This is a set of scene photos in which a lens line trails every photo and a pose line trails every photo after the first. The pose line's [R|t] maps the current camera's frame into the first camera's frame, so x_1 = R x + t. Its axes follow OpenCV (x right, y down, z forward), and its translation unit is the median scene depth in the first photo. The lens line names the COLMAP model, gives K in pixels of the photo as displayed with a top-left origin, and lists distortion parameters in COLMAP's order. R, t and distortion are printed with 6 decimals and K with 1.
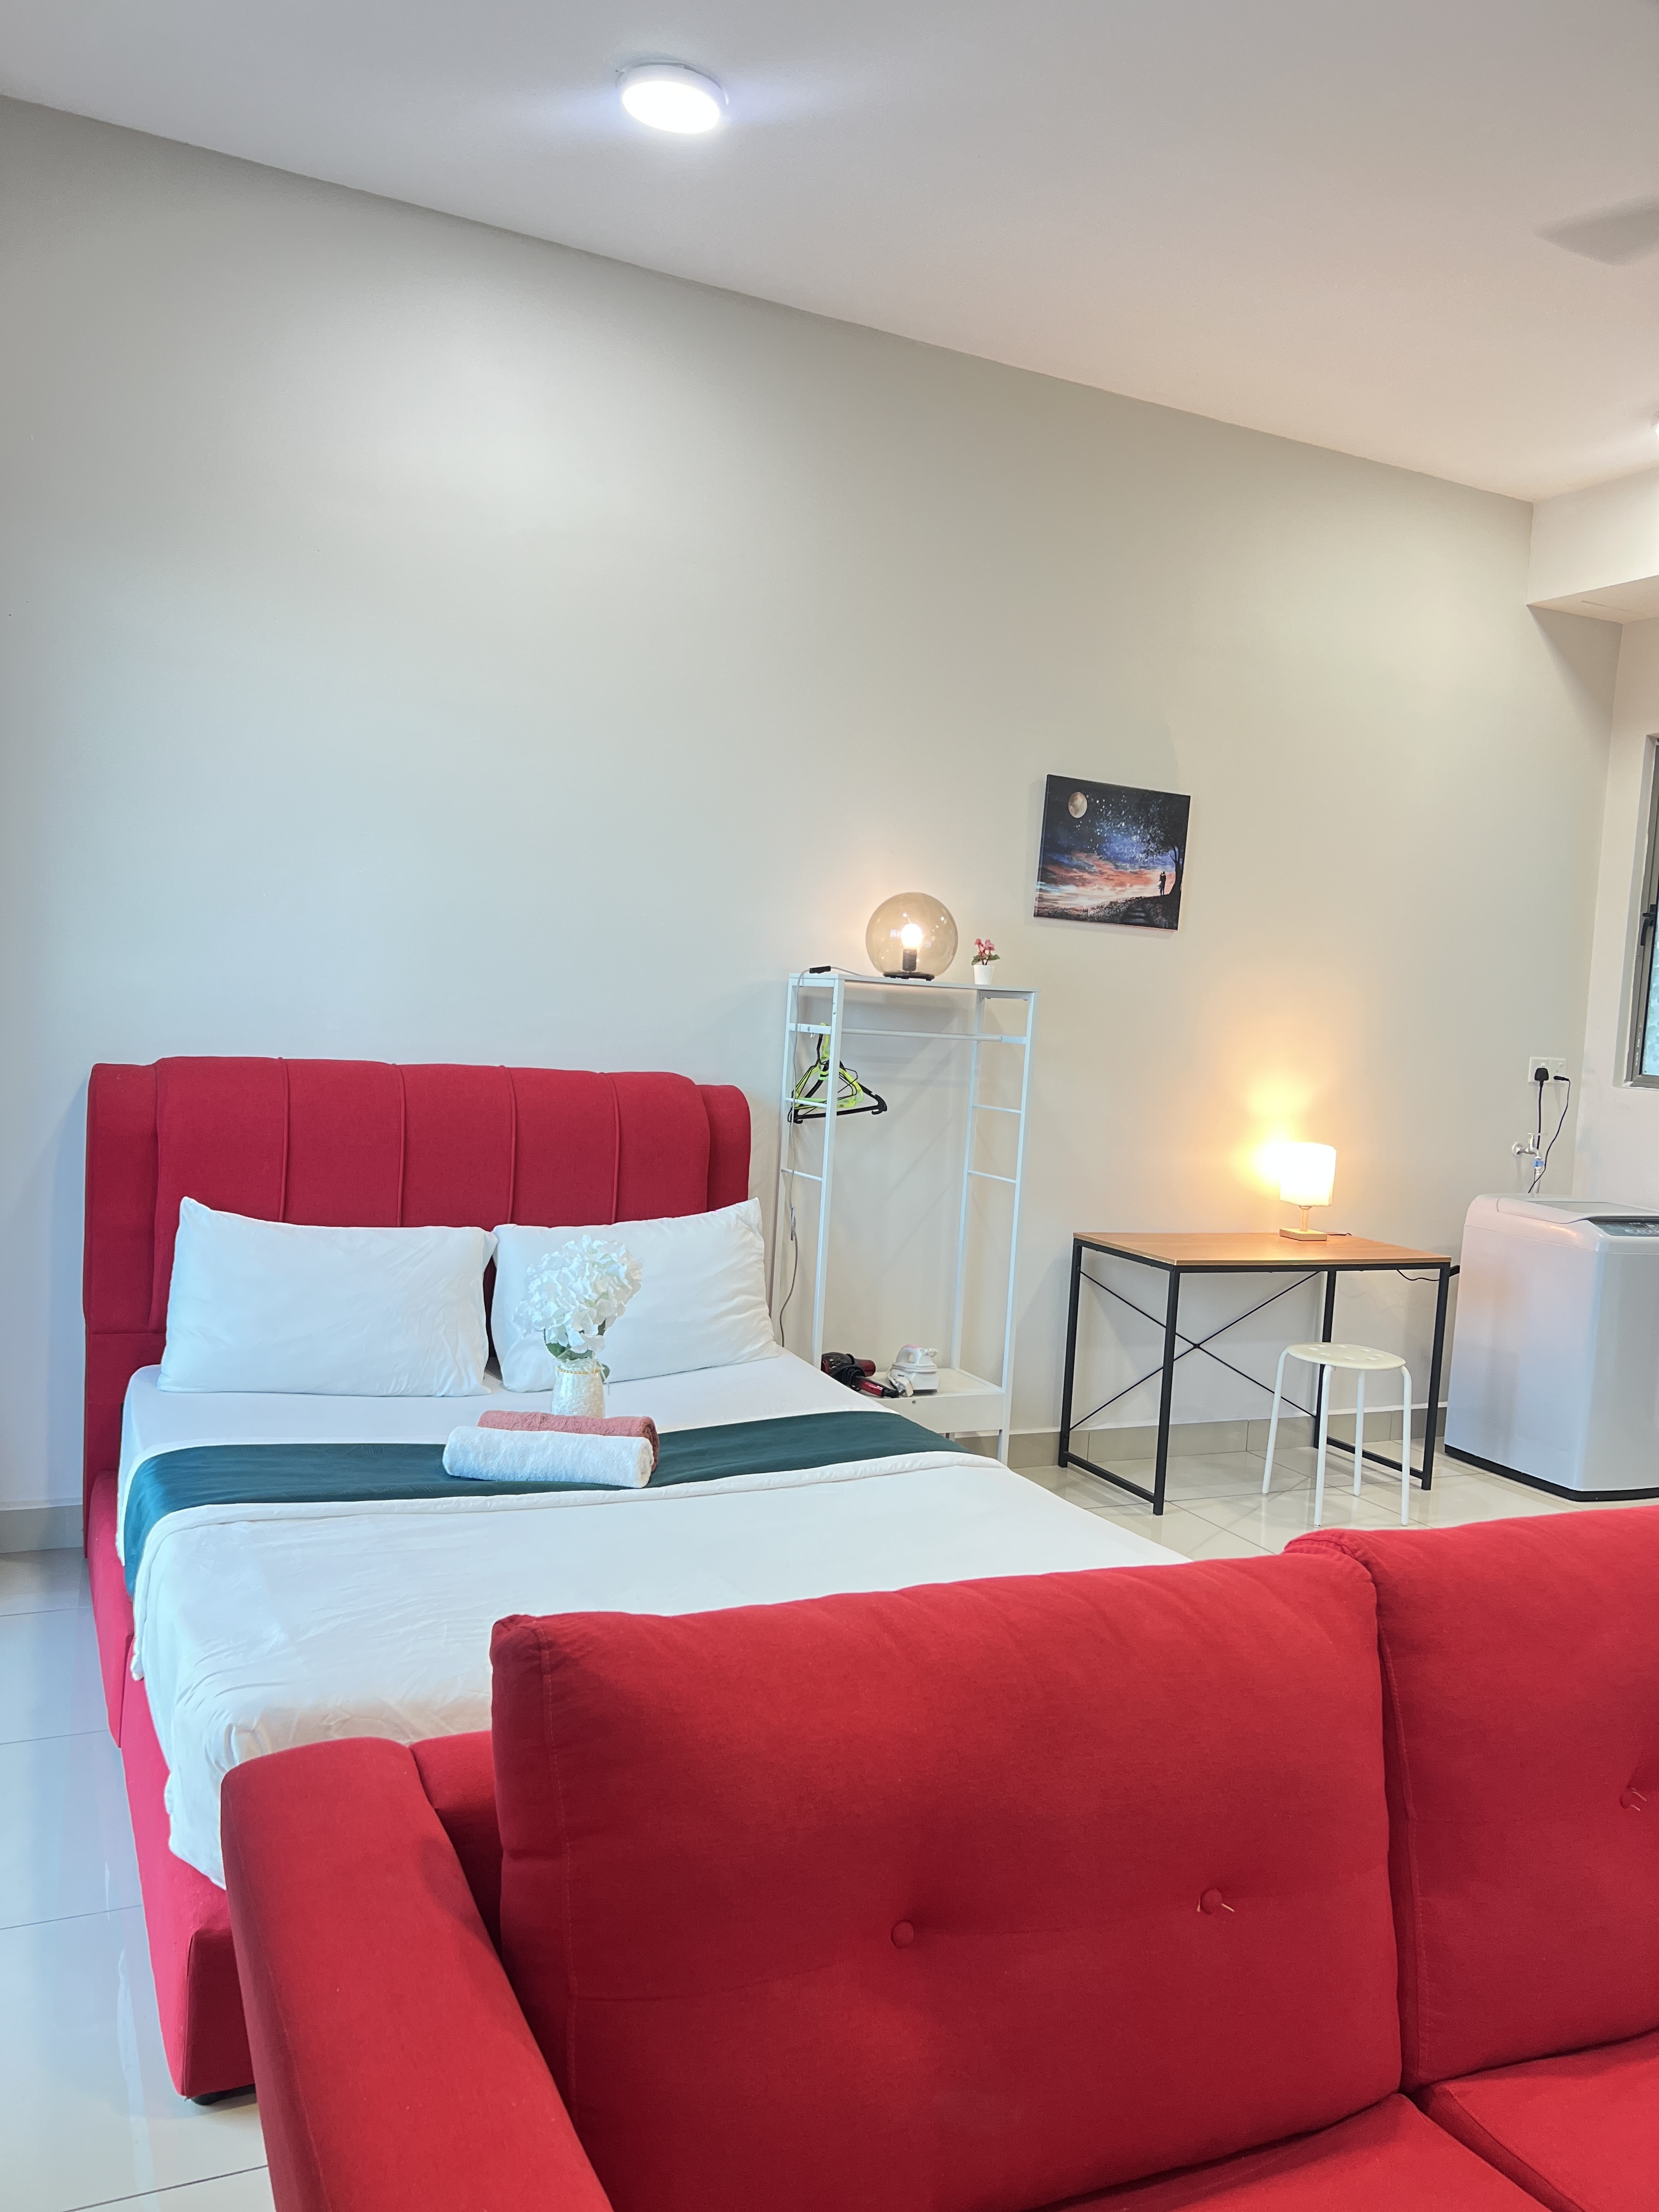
lens RADIAL K [[1650.6, 0, 829.5], [0, 1650.6, 1106.0], [0, 0, 1]] dist [0.071718, -0.002377]
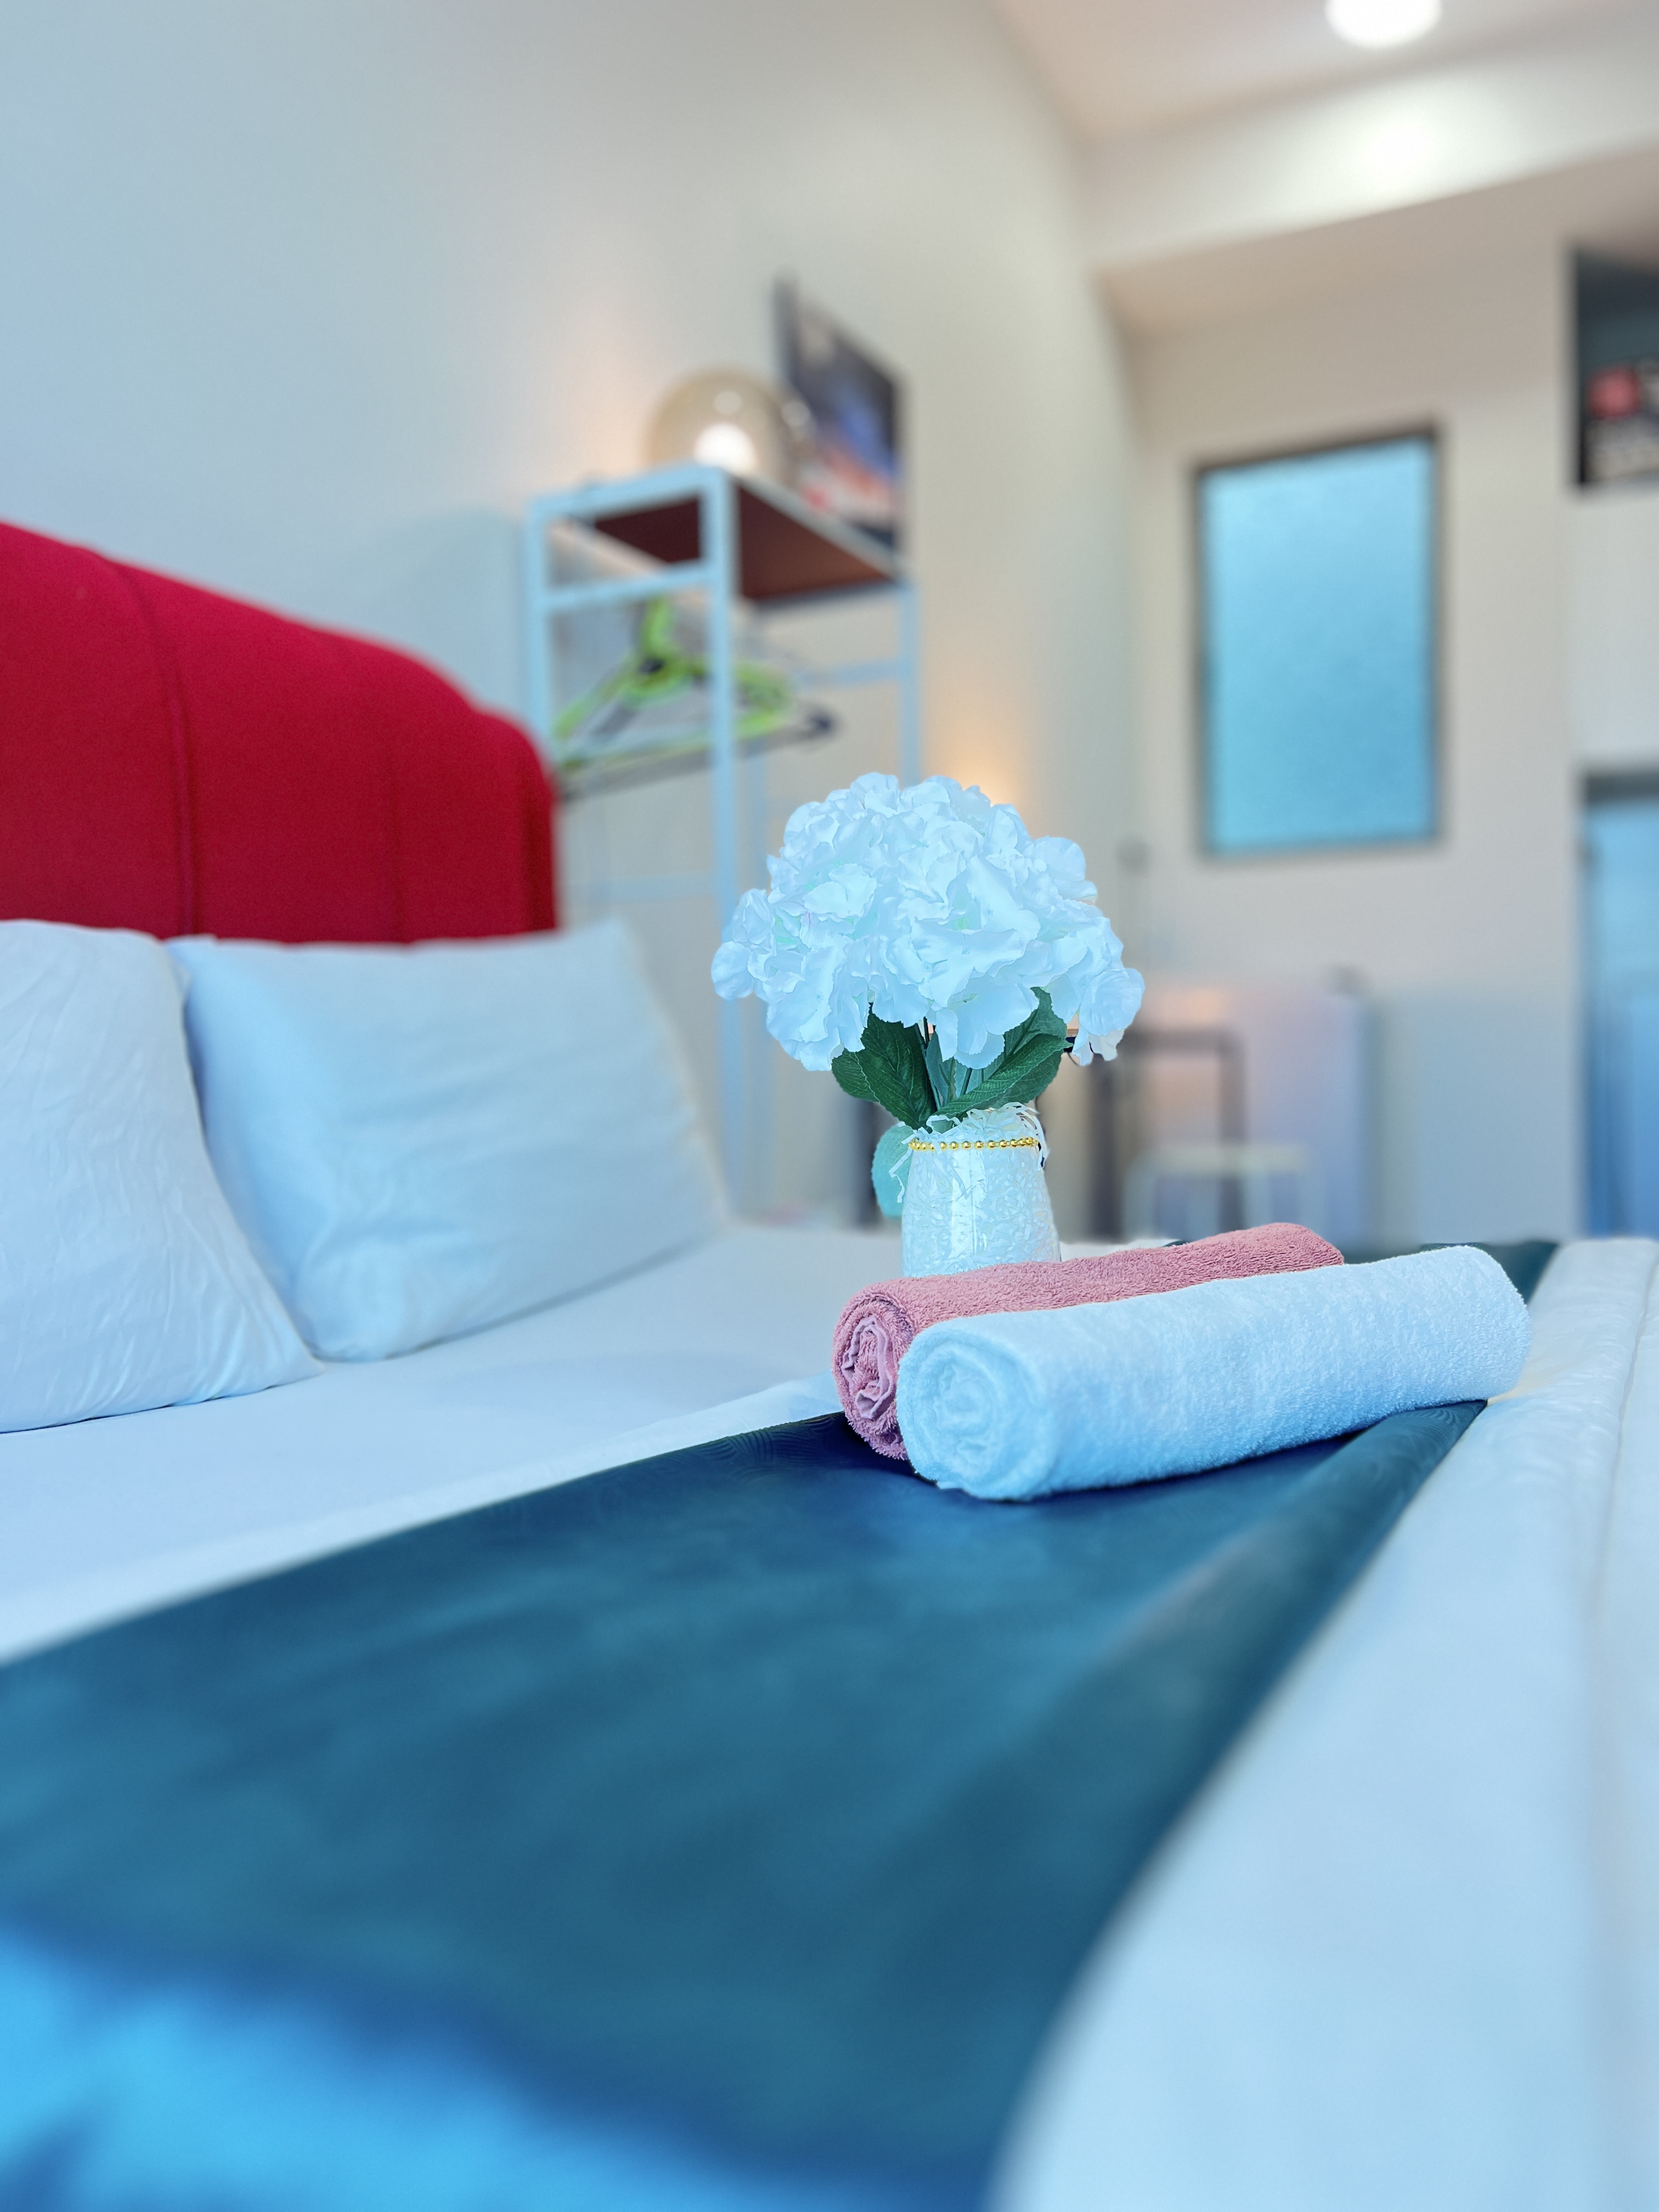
lens RADIAL K [[1675.4, 0, 838.0], [0, 1675.4, 1121.9], [0, 0, 1]] dist [0.011101, -0.012296]
pose [[0.786409, -0.094370, 0.610455, -0.254978], [0.105006, 0.994301, 0.018437, 0.098328], [-0.608716, 0.049602, 0.791836, 0.509772]]
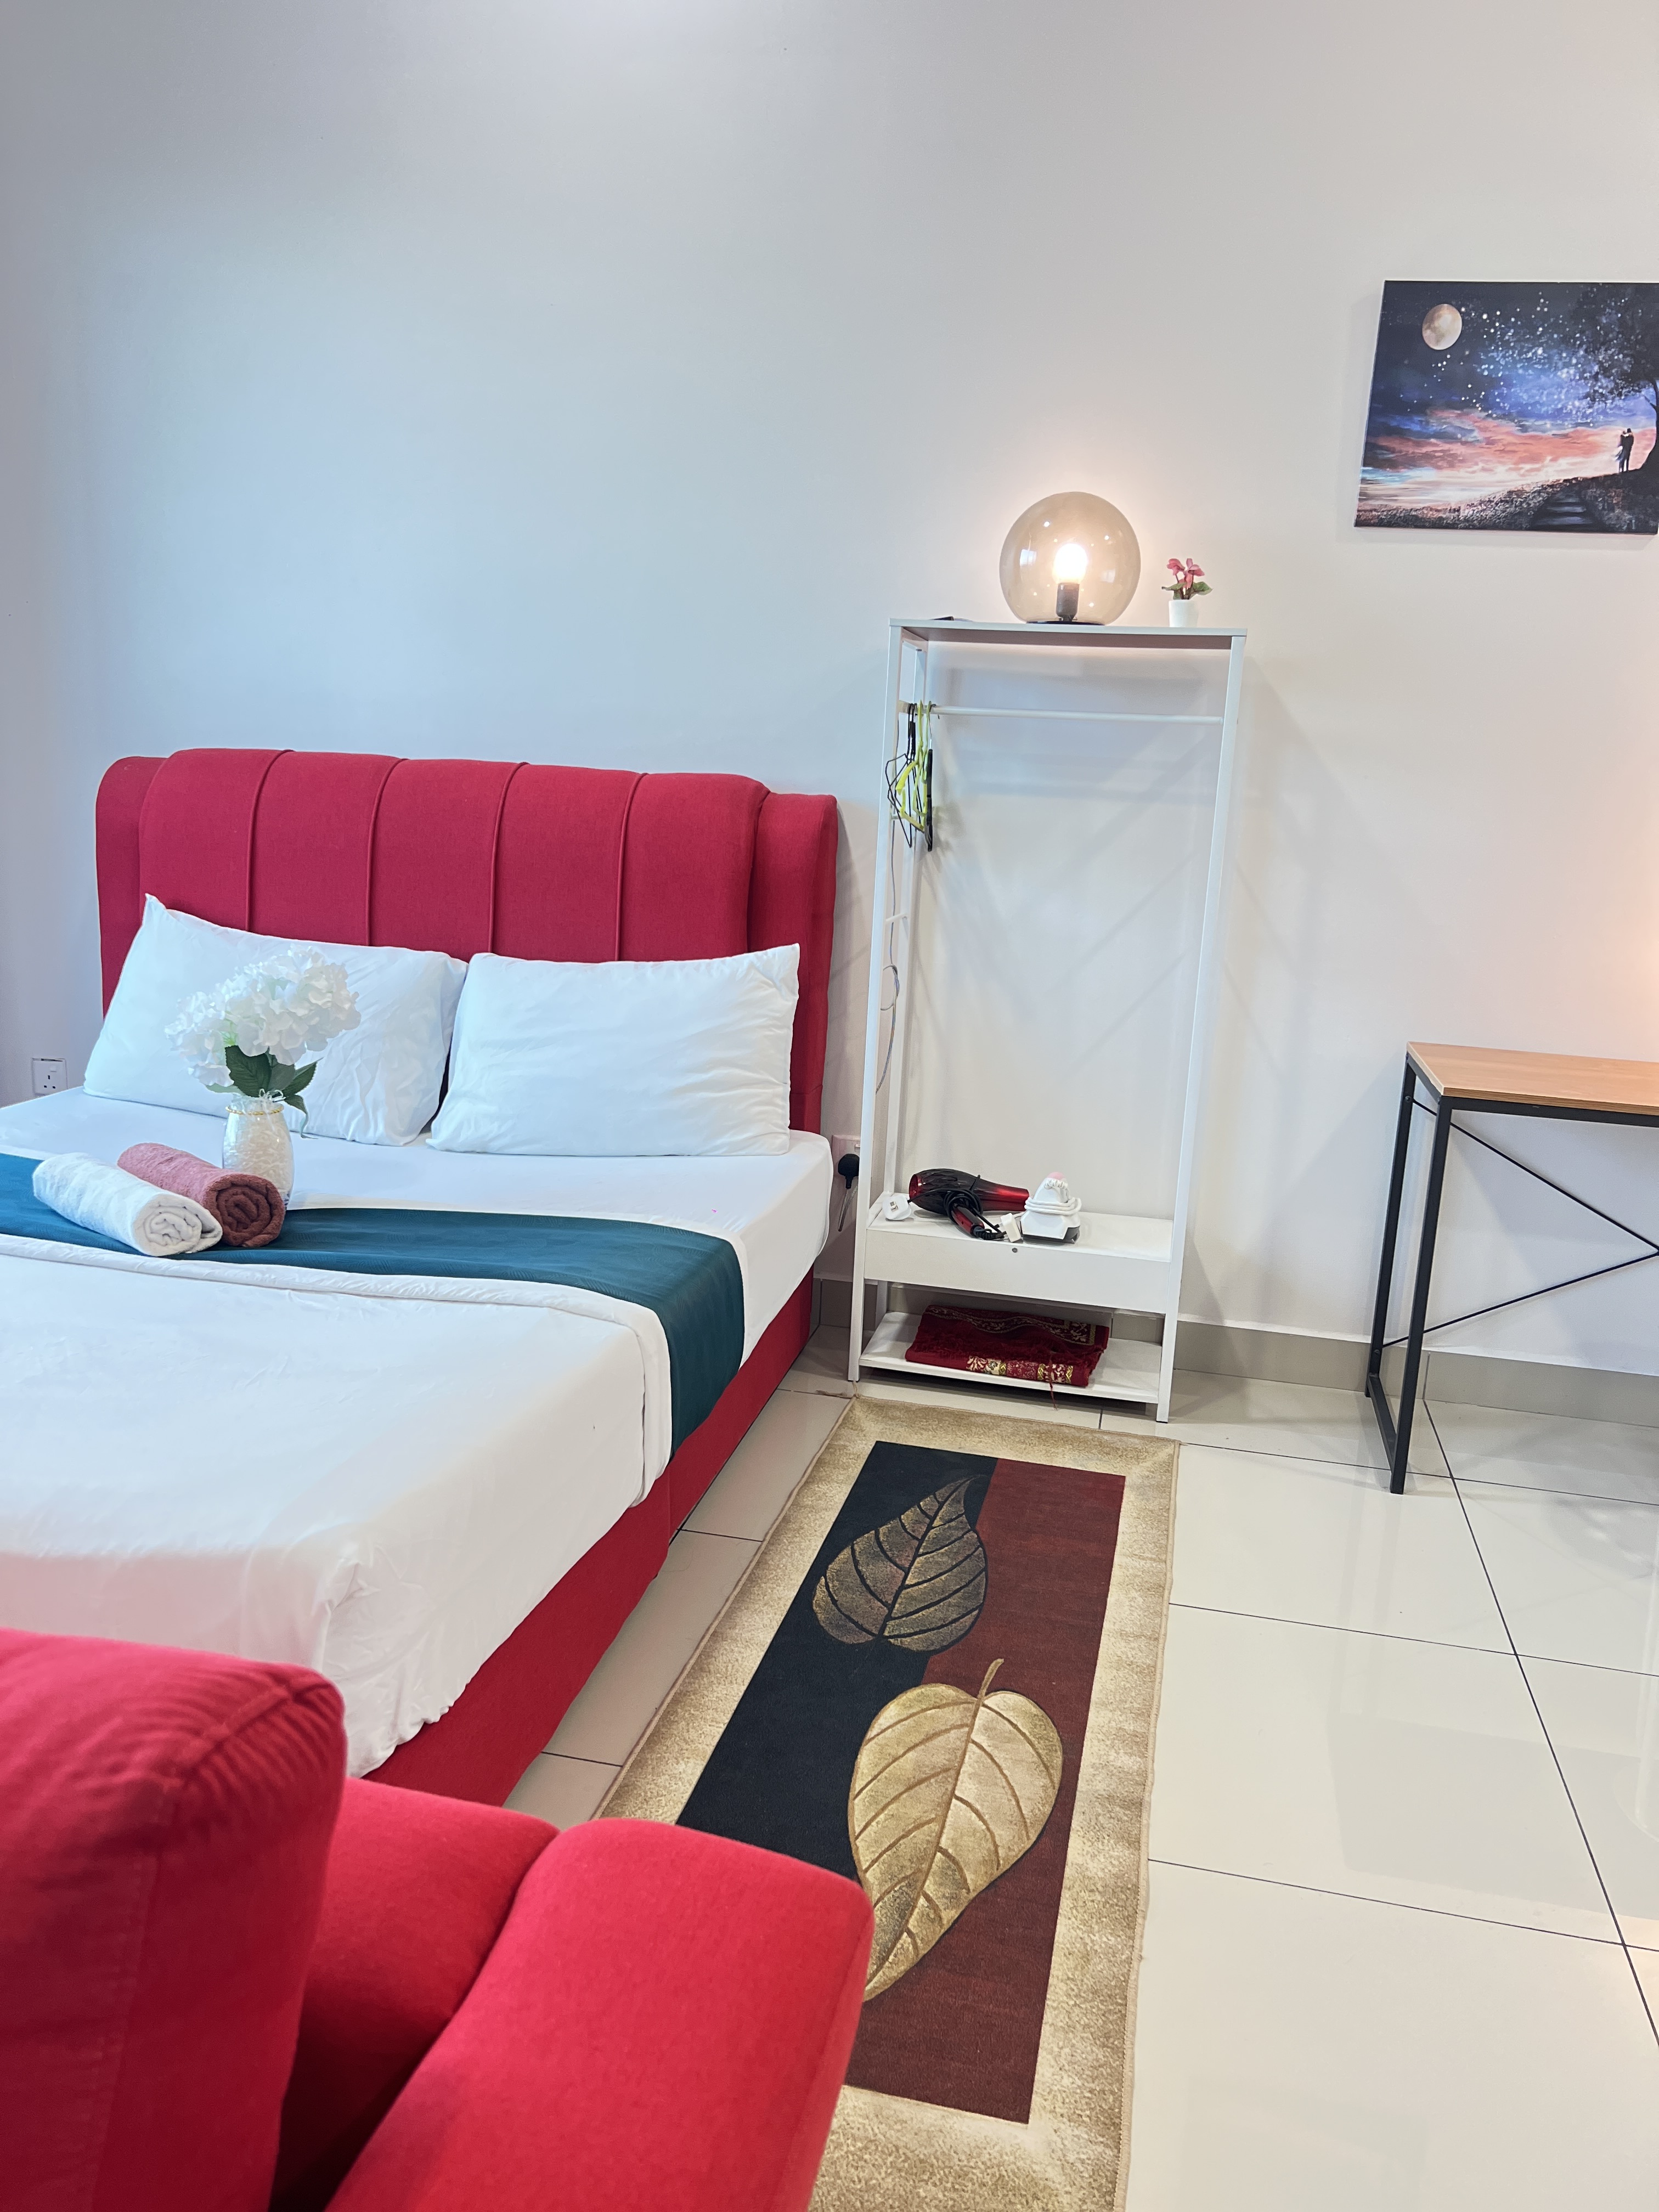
lens RADIAL K [[1675.4, 0, 838.0], [0, 1675.4, 1121.9], [0, 0, 1]] dist [0.011101, -0.012296]
pose [[0.783282, 0.106535, -0.612470, 0.381260], [-0.038727, 0.991655, 0.122964, 0.037217], [0.620459, -0.072597, 0.780872, 0.369231]]
